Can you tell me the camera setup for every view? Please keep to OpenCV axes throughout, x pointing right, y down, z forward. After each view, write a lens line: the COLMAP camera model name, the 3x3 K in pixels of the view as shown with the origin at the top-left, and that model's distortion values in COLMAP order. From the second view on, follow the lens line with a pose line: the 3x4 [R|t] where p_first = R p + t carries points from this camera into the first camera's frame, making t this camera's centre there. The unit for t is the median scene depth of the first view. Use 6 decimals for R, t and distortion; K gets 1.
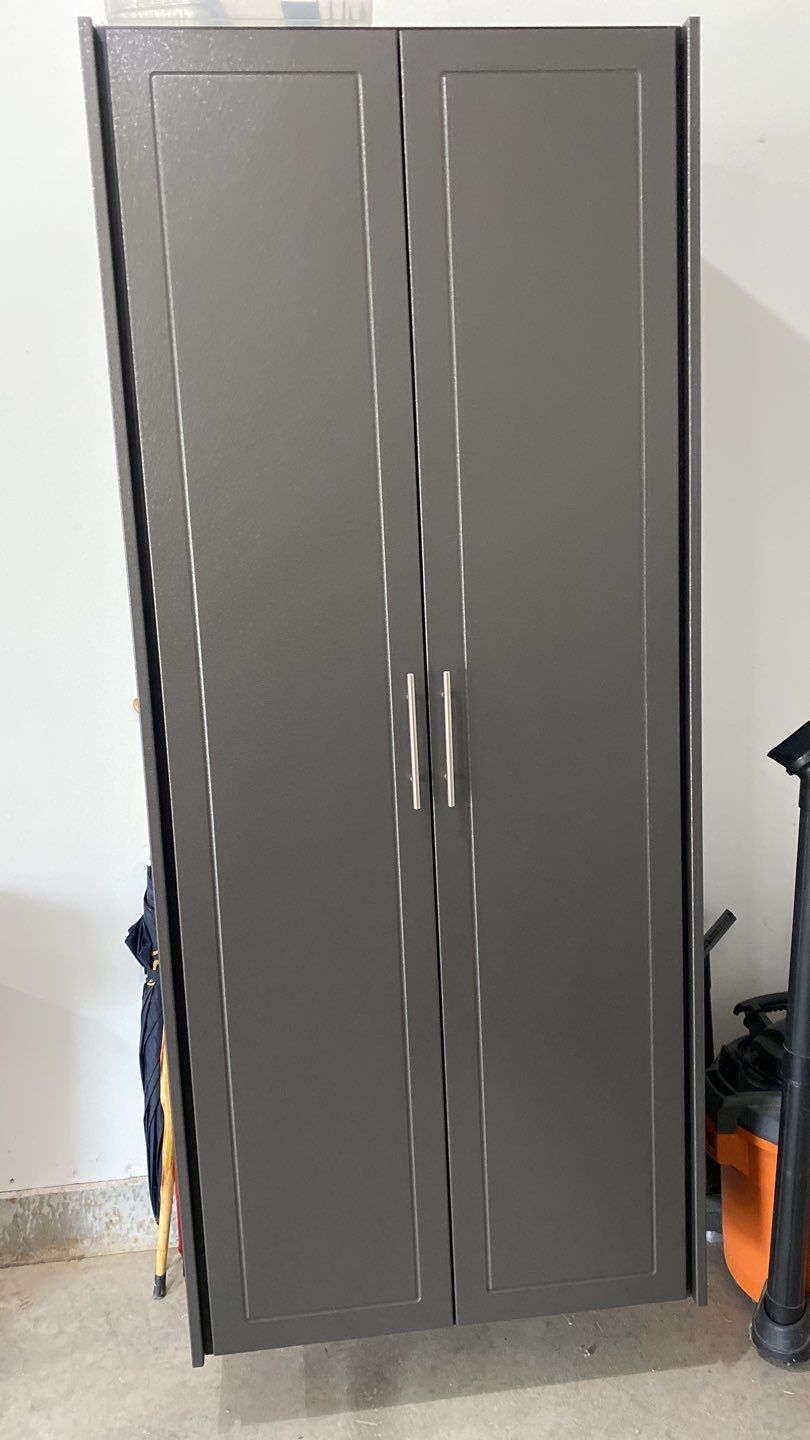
lens RADIAL K [[1081.1, 0, 405.0], [0, 1081.1, 720.0], [0, 0, 1]] dist [0.024446, -0.038766]
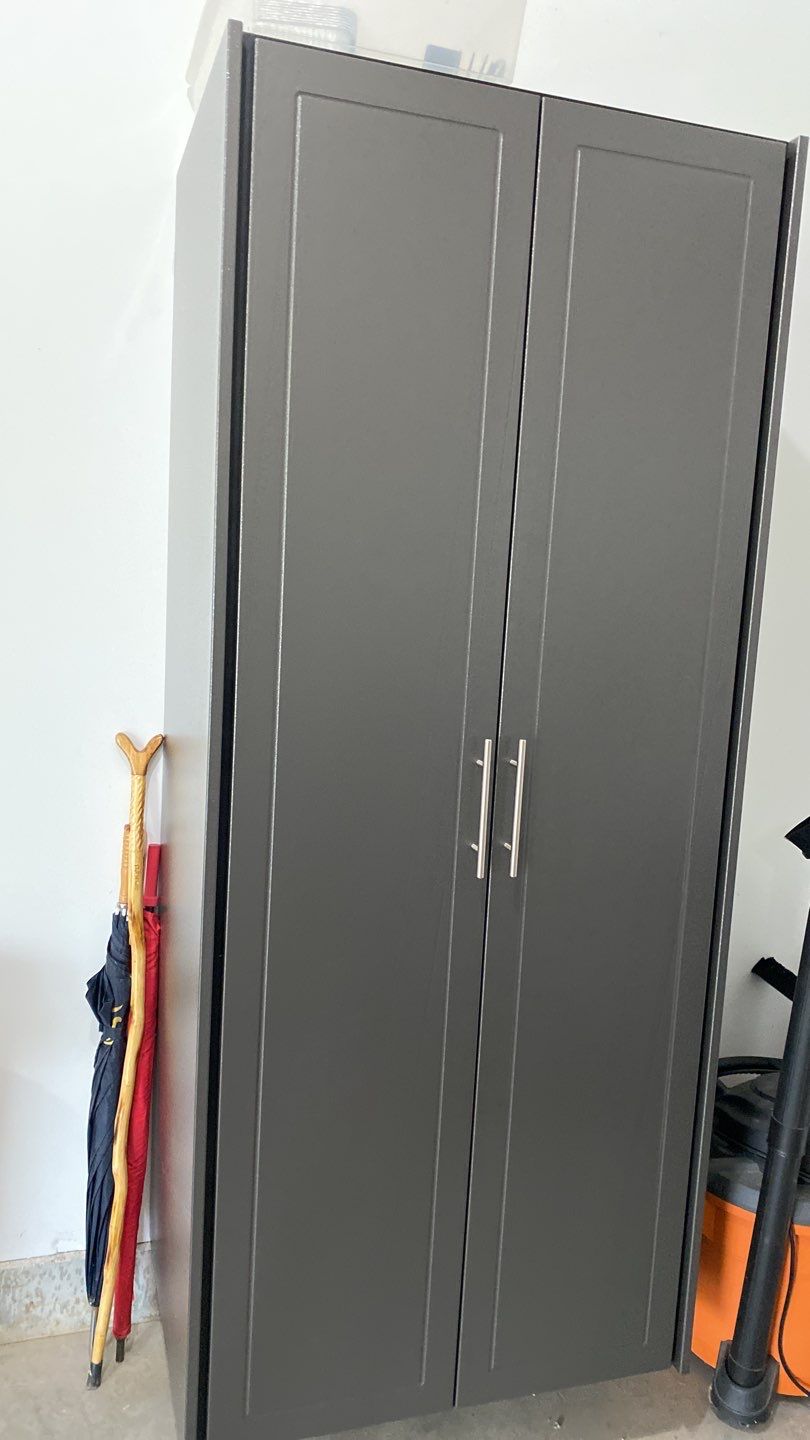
lens RADIAL K [[1099.0, 0, 405.0], [0, 1099.0, 720.0], [0, 0, 1]] dist [-0.006595, 0.006252]
pose [[0.976050, 0.072574, 0.205084, -0.201653], [-0.068289, 0.997275, -0.027907, -0.020578], [-0.206551, 0.013234, 0.978346, 0.034856]]
